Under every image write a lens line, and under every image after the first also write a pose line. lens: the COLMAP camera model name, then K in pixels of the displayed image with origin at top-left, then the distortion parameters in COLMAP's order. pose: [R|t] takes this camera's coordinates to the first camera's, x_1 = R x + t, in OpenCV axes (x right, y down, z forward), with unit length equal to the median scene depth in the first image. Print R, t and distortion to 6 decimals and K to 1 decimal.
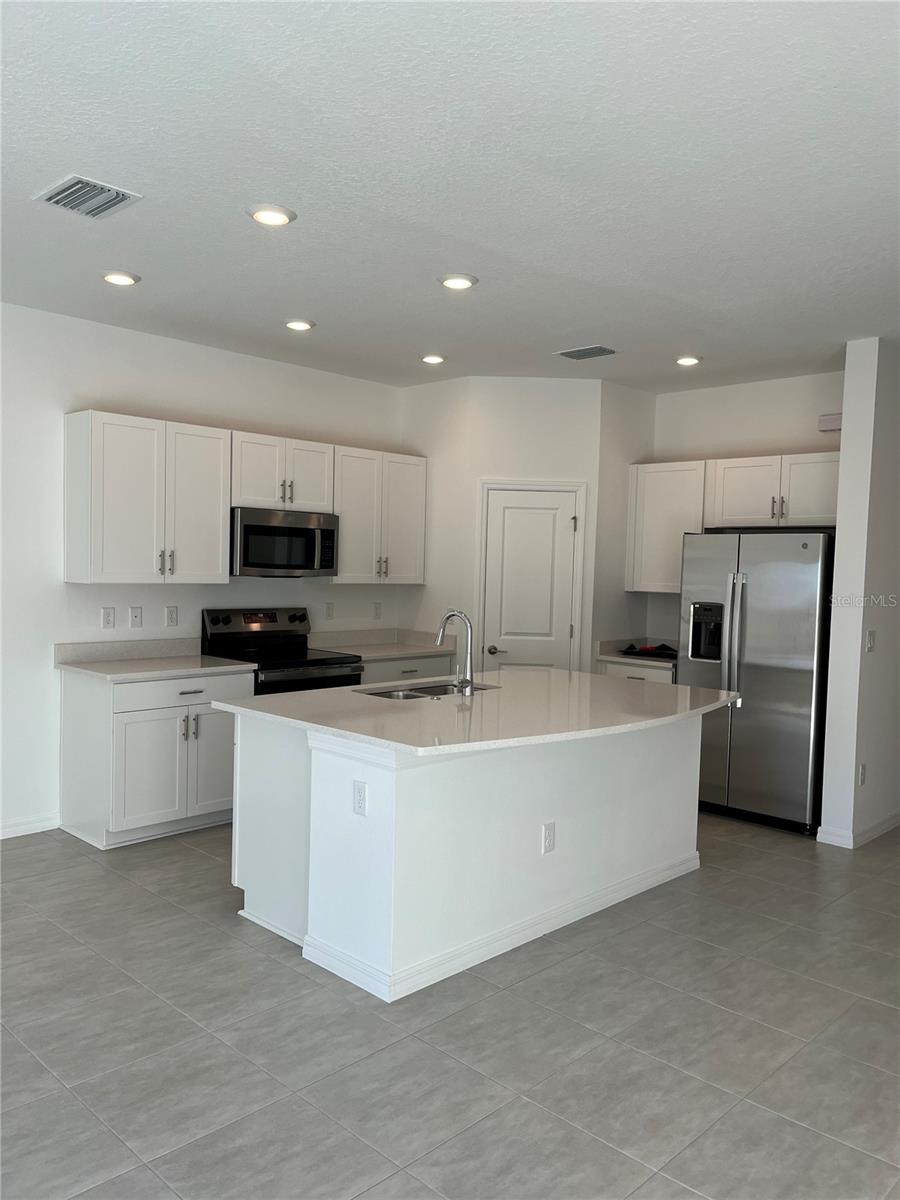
lens RADIAL K [[906.1, 0, 460.6], [0, 906.1, 608.7], [0, 0, 1]] dist [0.021997, -0.004786]
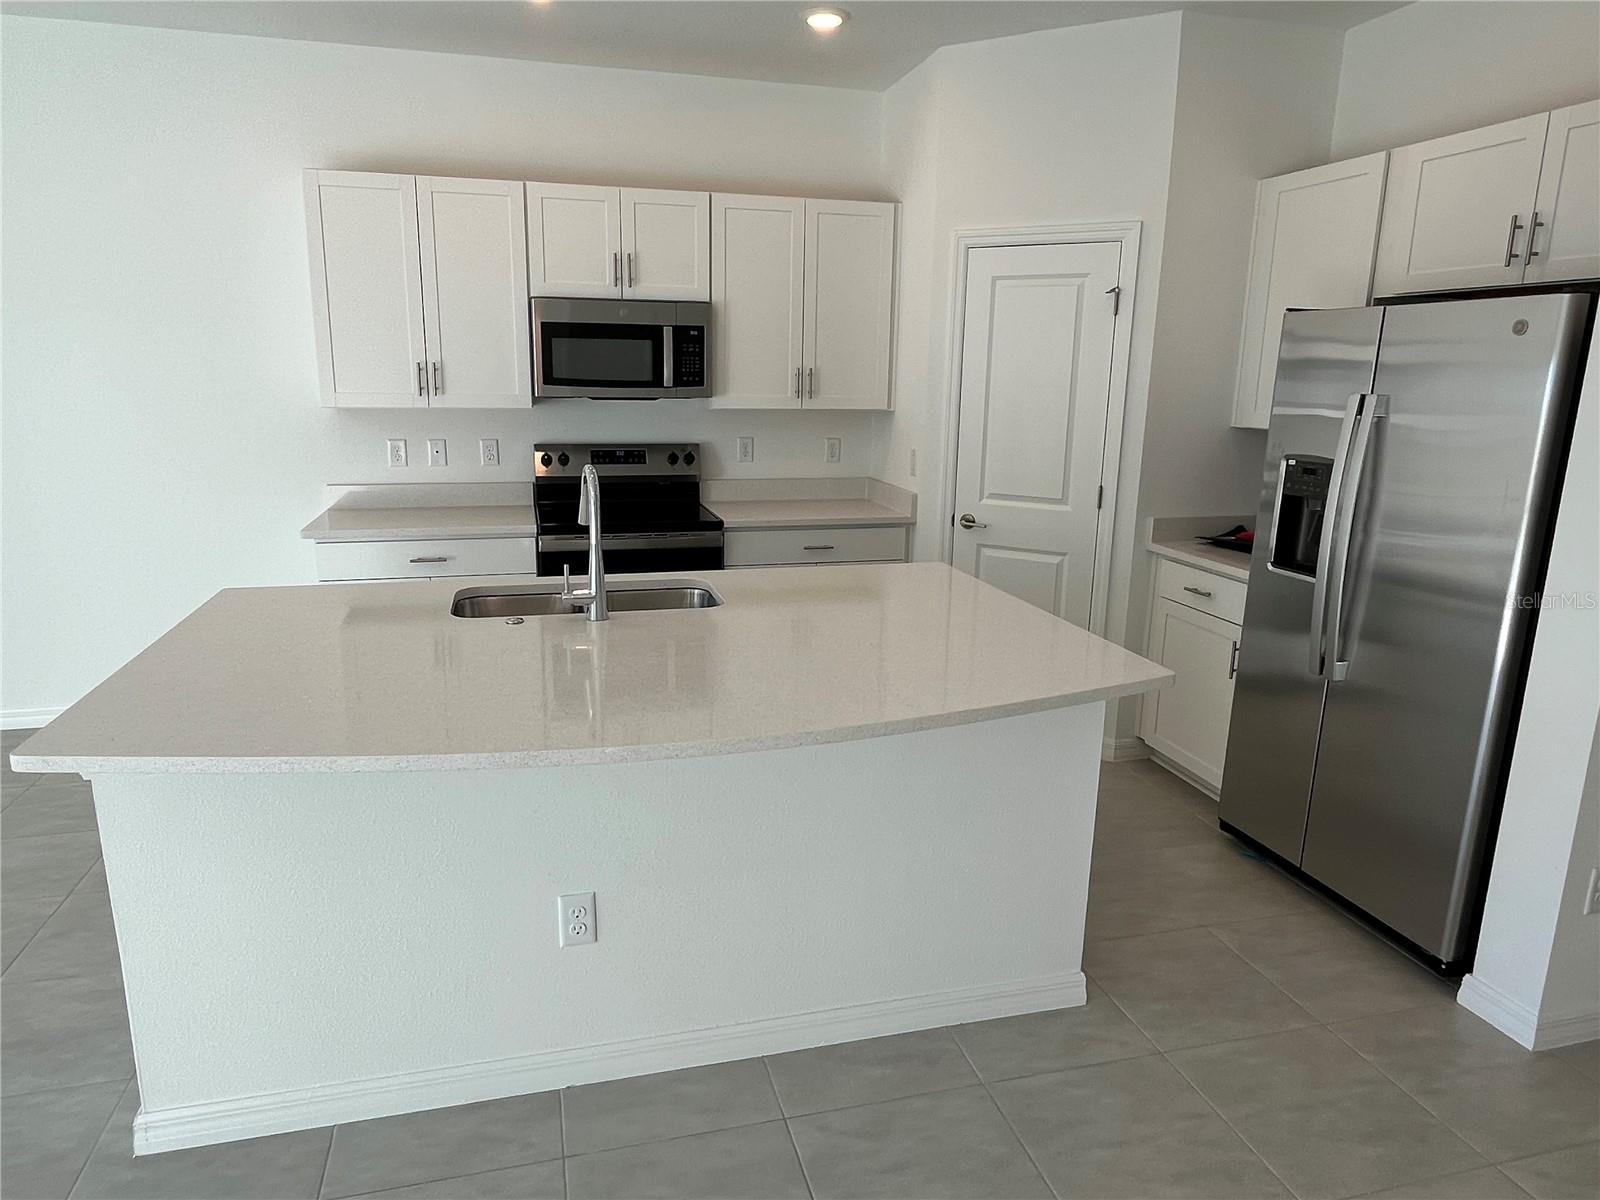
lens RADIAL K [[1006.9, 0, 799.4], [0, 1006.9, 584.4], [0, 0, 1]] dist [-0.003307, 0.000506]
pose [[0.855608, 0.097277, -0.508402, 0.313964], [-0.018793, 0.987373, 0.157296, -0.018394], [0.517283, -0.125029, 0.846632, 0.397572]]
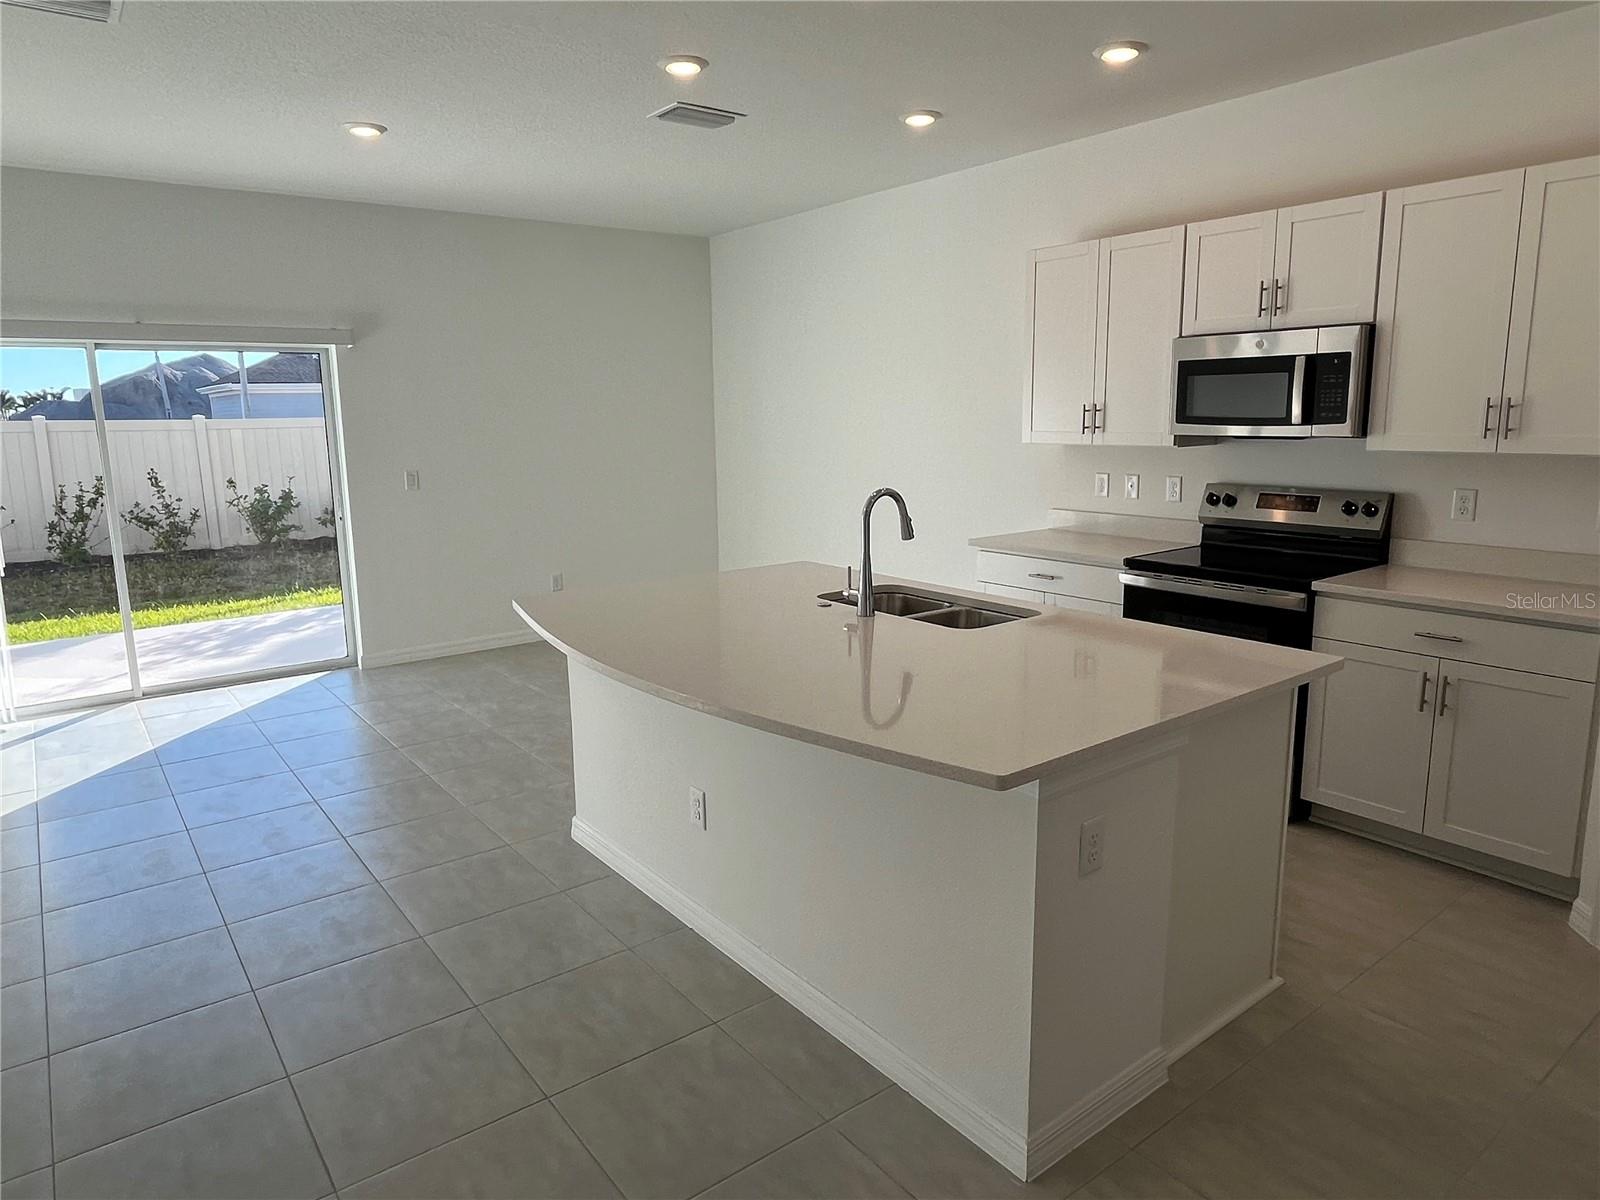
lens RADIAL K [[1006.9, 0, 792.5], [0, 1006.9, 586.5], [0, 0, 1]] dist [-0.003307, 0.000506]
pose [[-0.153103, 0.144553, -0.977581, 0.543766], [-0.040433, 0.987499, 0.152352, -0.025791], [0.987383, 0.062852, -0.145345, 0.772716]]
